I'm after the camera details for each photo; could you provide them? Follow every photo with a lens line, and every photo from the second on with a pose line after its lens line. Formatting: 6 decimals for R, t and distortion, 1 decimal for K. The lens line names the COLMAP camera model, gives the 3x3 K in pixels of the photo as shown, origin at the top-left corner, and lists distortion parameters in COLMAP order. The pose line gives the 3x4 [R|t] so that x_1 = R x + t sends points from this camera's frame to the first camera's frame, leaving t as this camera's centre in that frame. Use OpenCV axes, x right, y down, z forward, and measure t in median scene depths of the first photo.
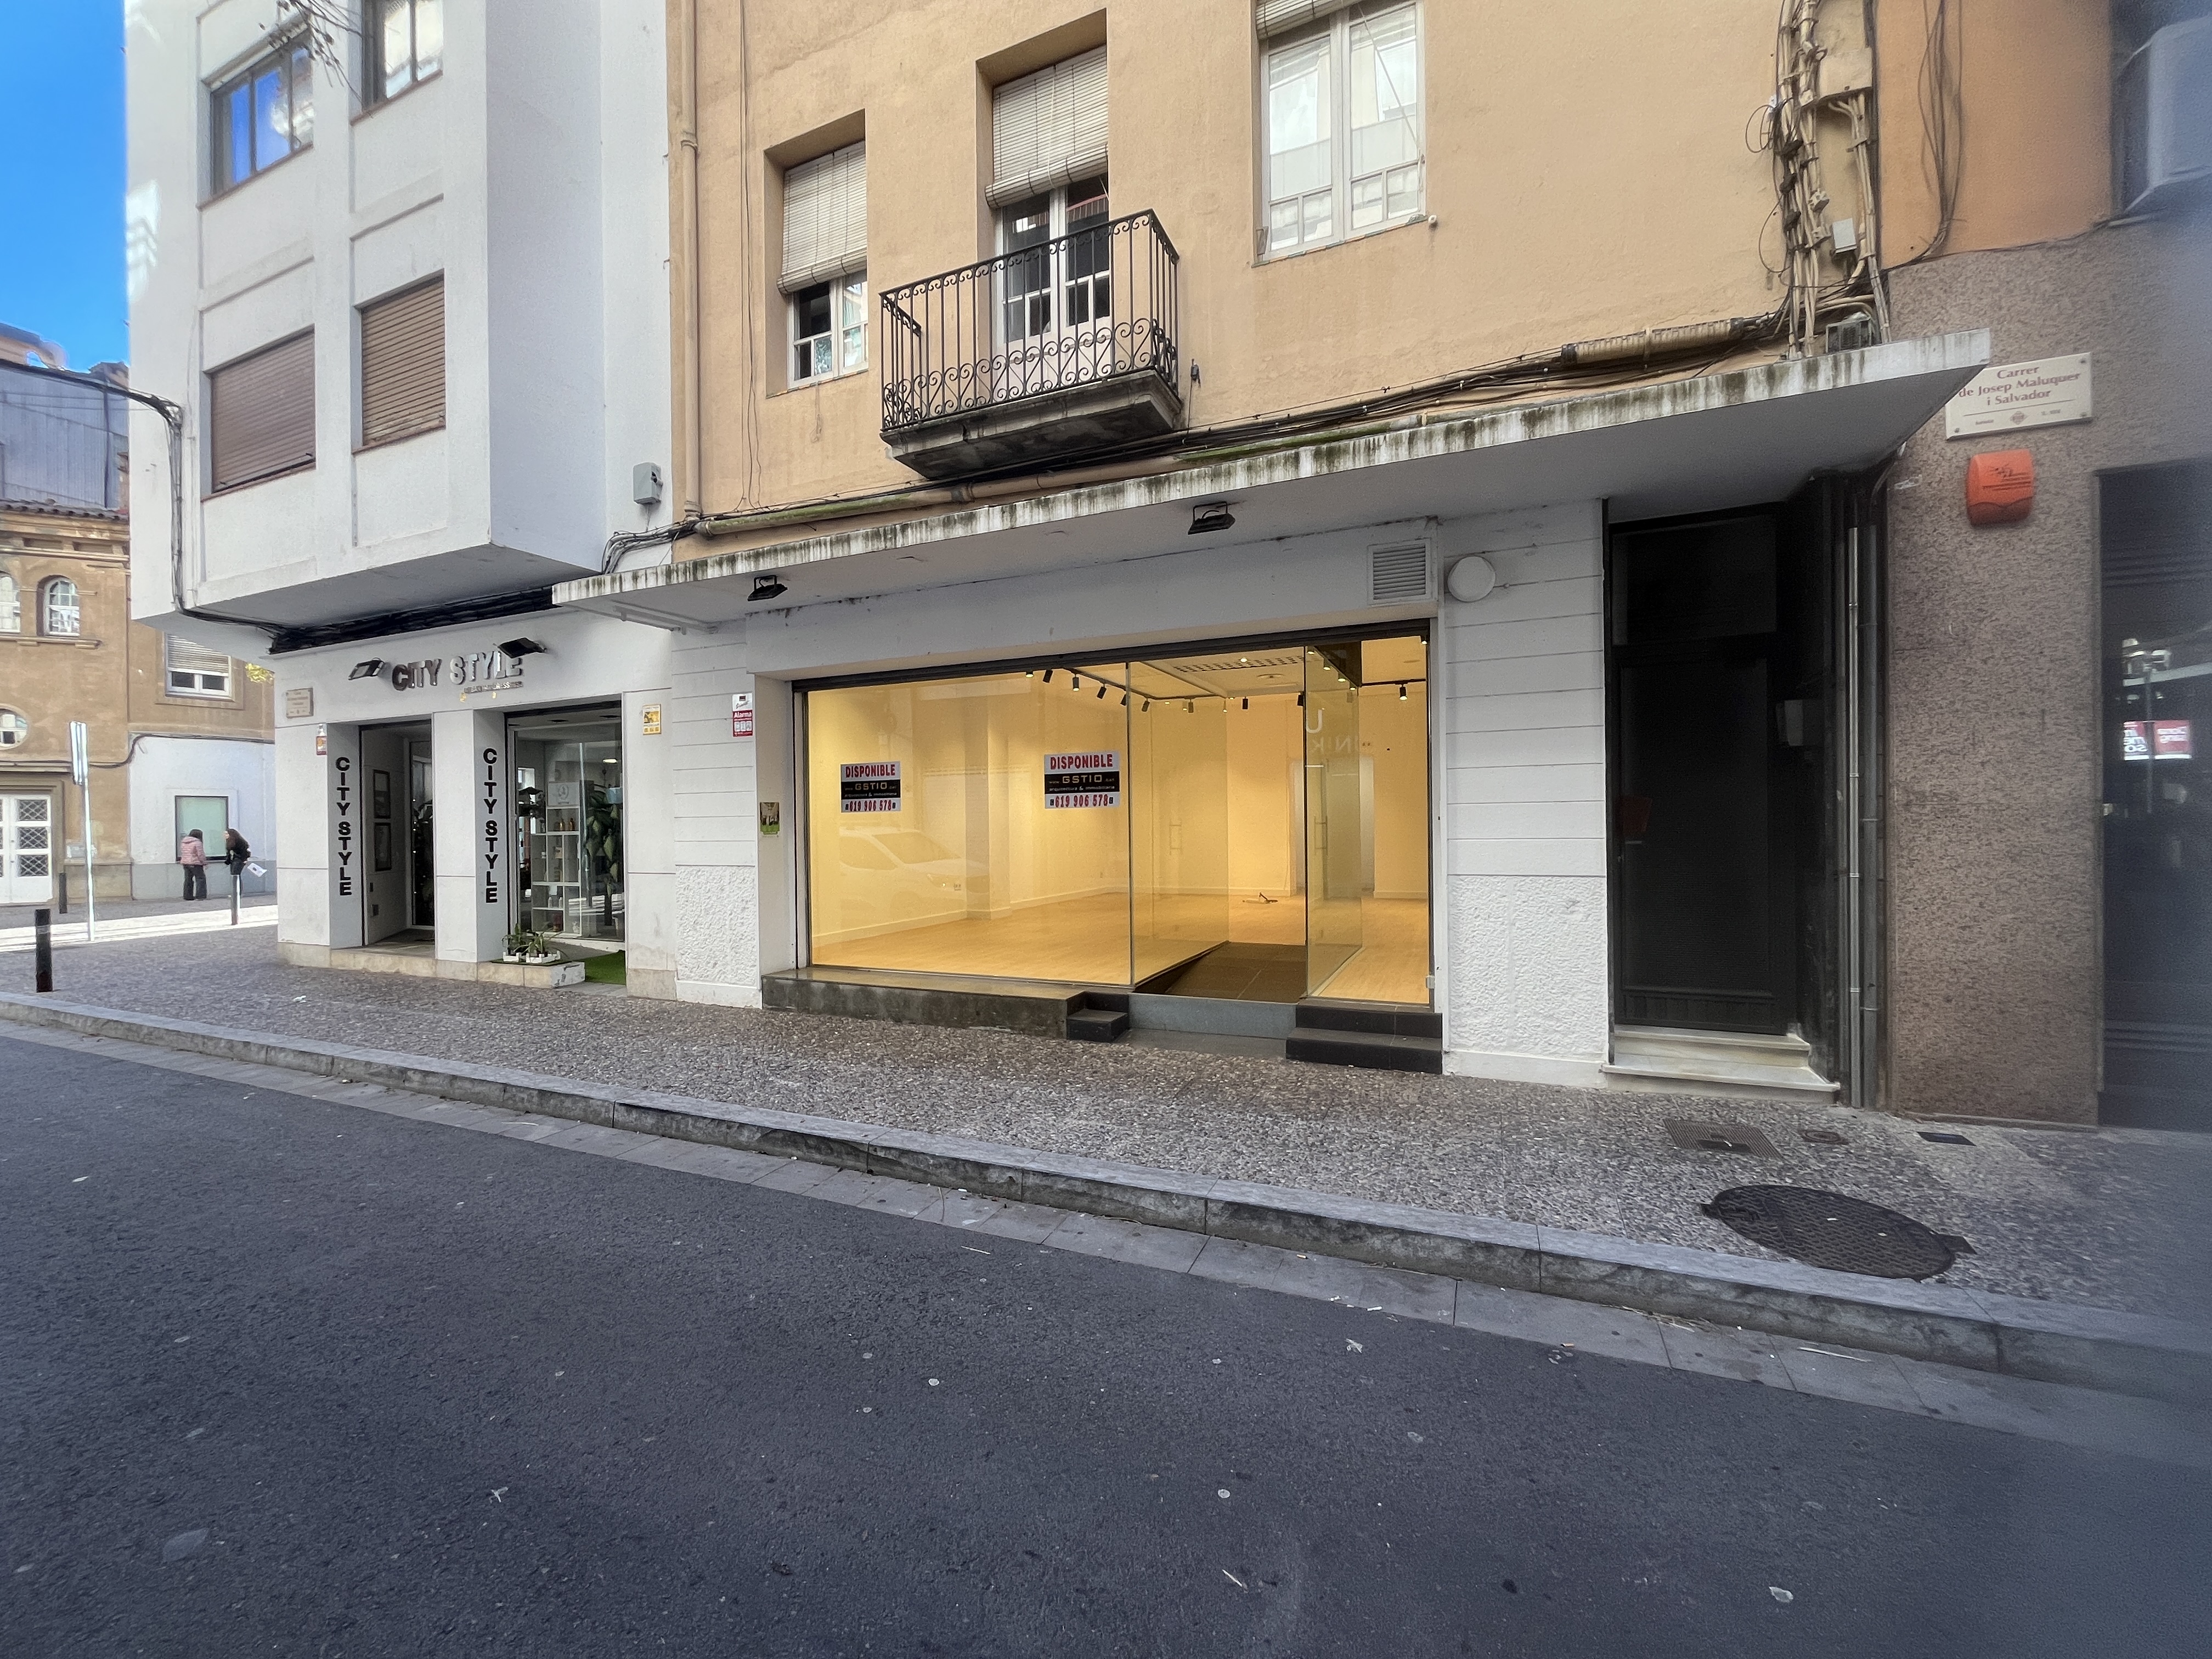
lens RADIAL K [[892.9, 0, 1106.0], [0, 892.9, 829.5], [0, 0, 1]] dist [-0.002266, -0.000776]
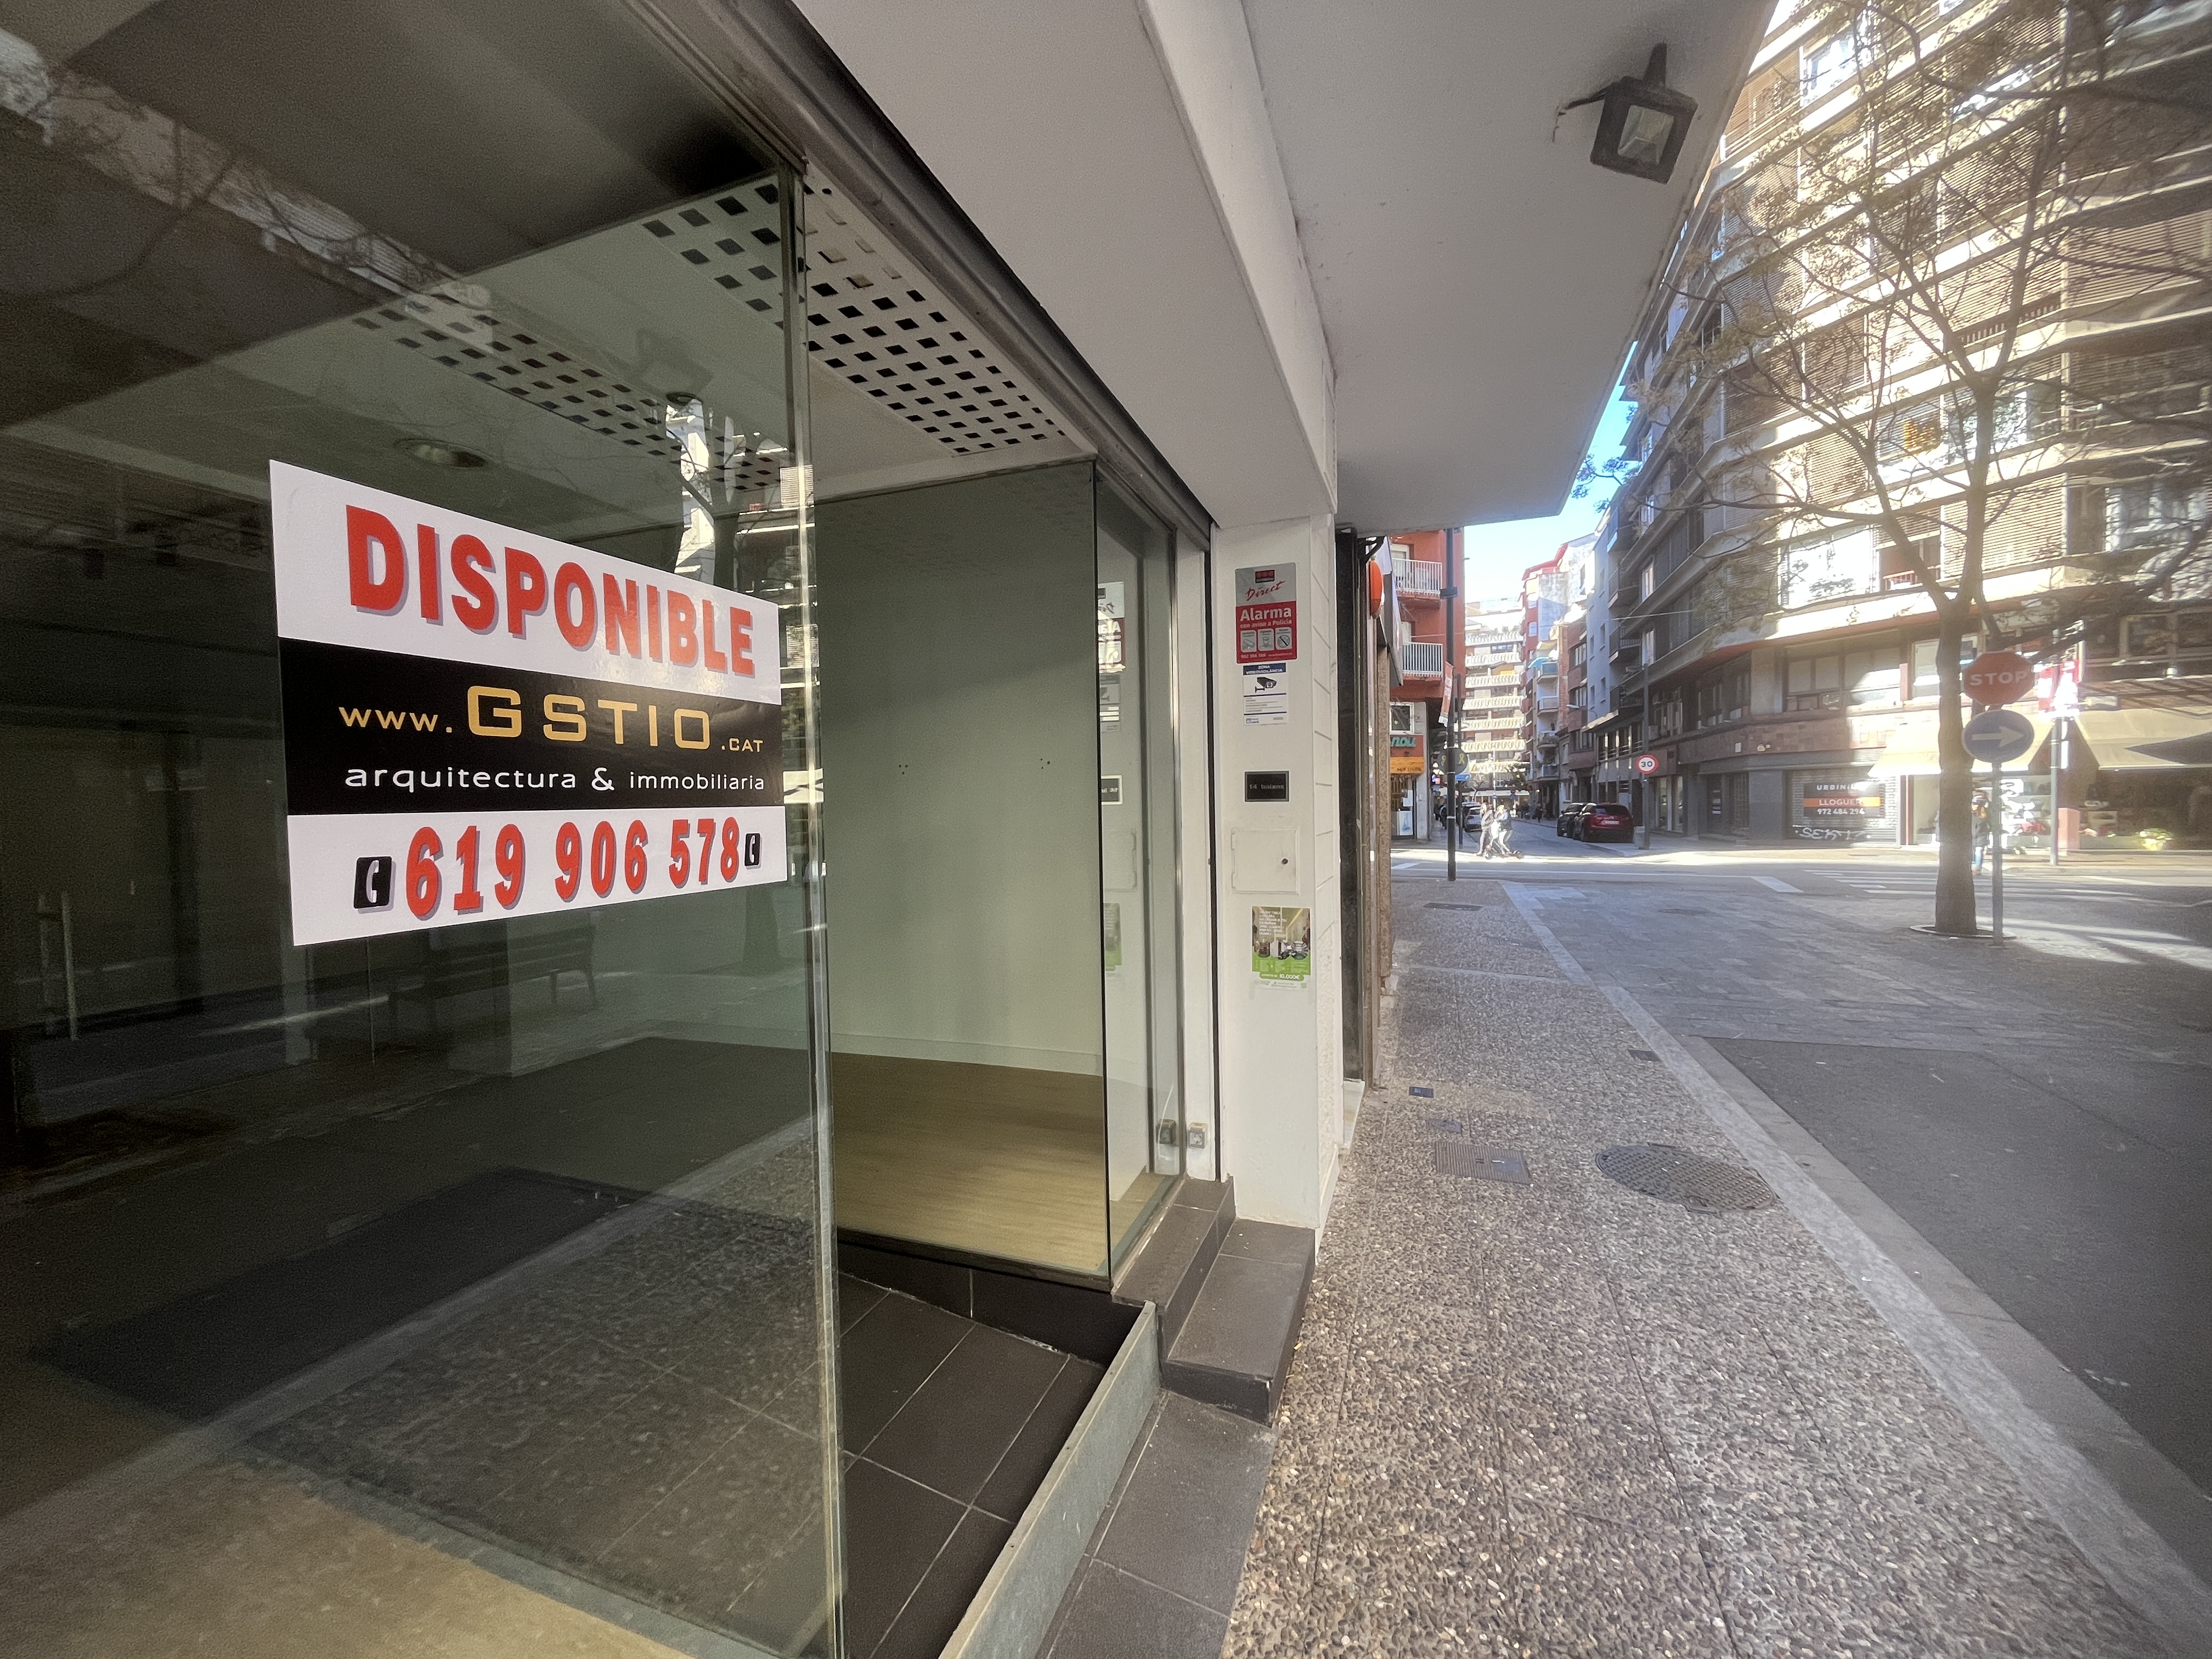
lens RADIAL K [[892.1, 0, 1102.0], [0, 892.1, 830.6], [0, 0, 1]] dist [-0.002302, -0.000685]
pose [[-0.051883, -0.015313, 0.998536, -0.237565], [0.025839, 0.999527, 0.016671, -0.047584], [-0.998319, 0.026666, -0.051463, 1.159281]]
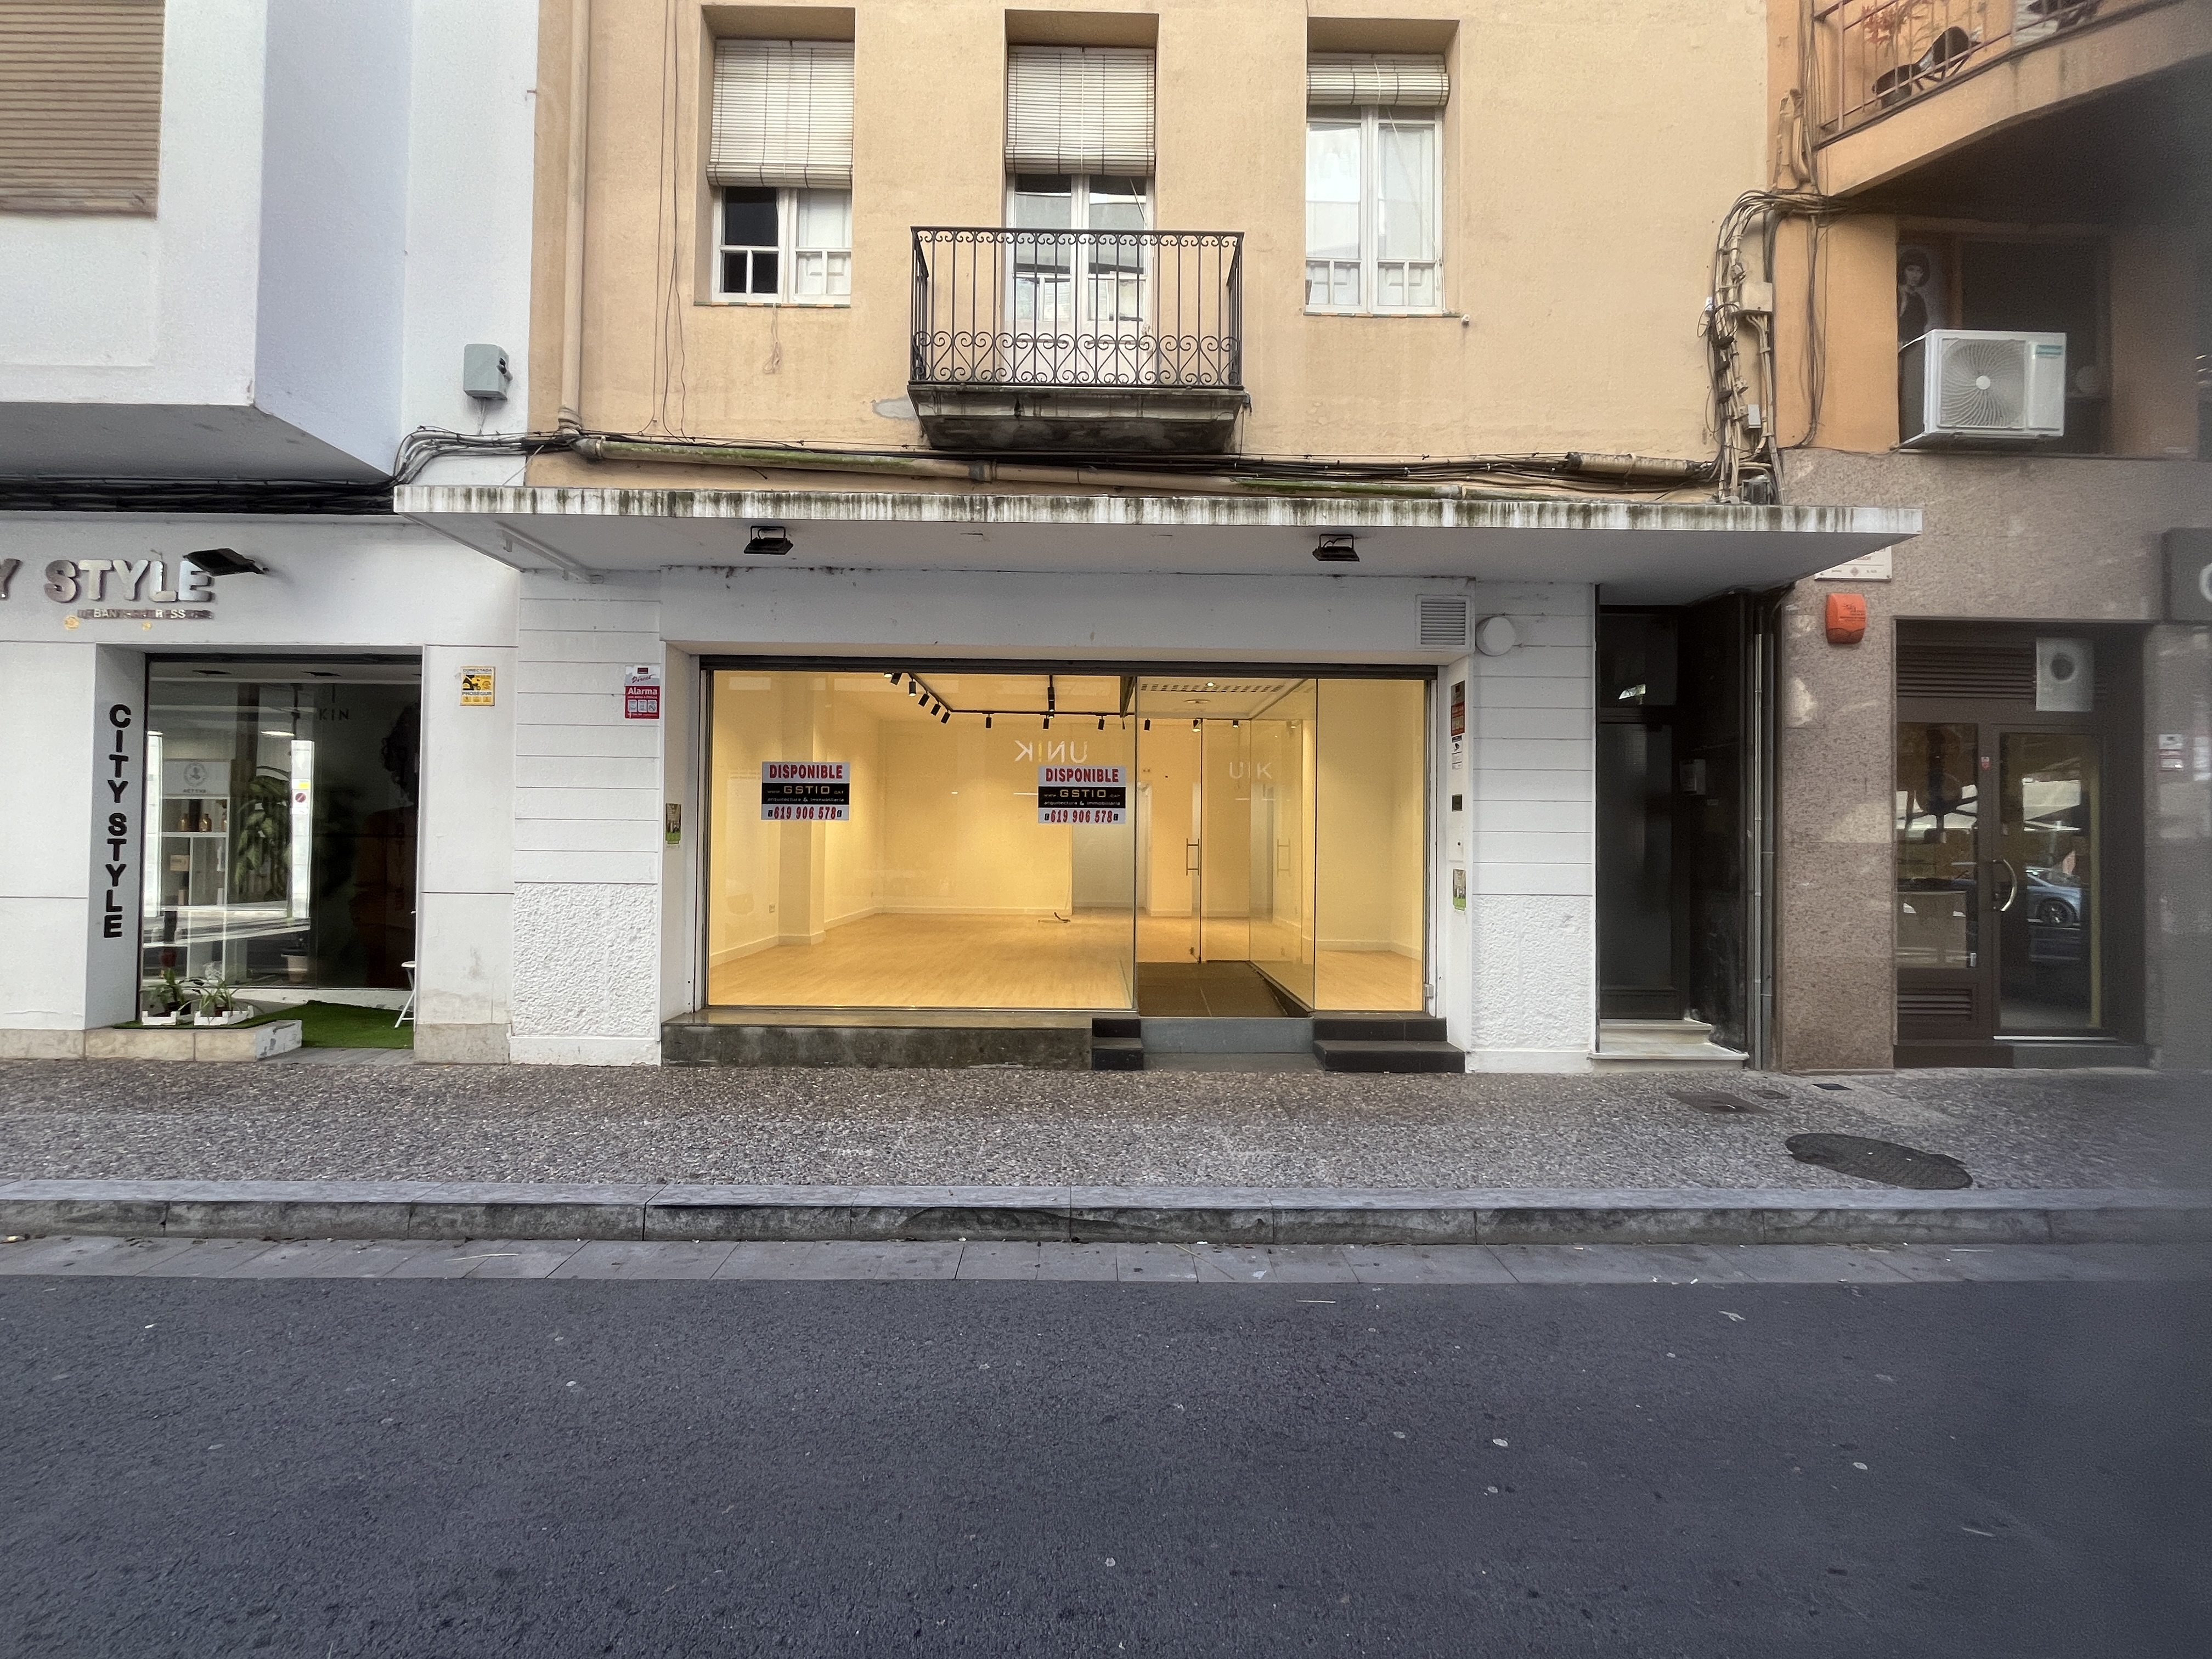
lens RADIAL K [[891.4, 0, 1106.0], [0, 891.4, 829.5], [0, 0, 1]] dist [-0.003158, -0.000323]
pose [[0.909842, 0.029142, 0.413931, -0.496964], [-0.020099, 0.999455, -0.026187, 0.007601], [-0.414468, 0.015507, 0.909932, 0.163398]]
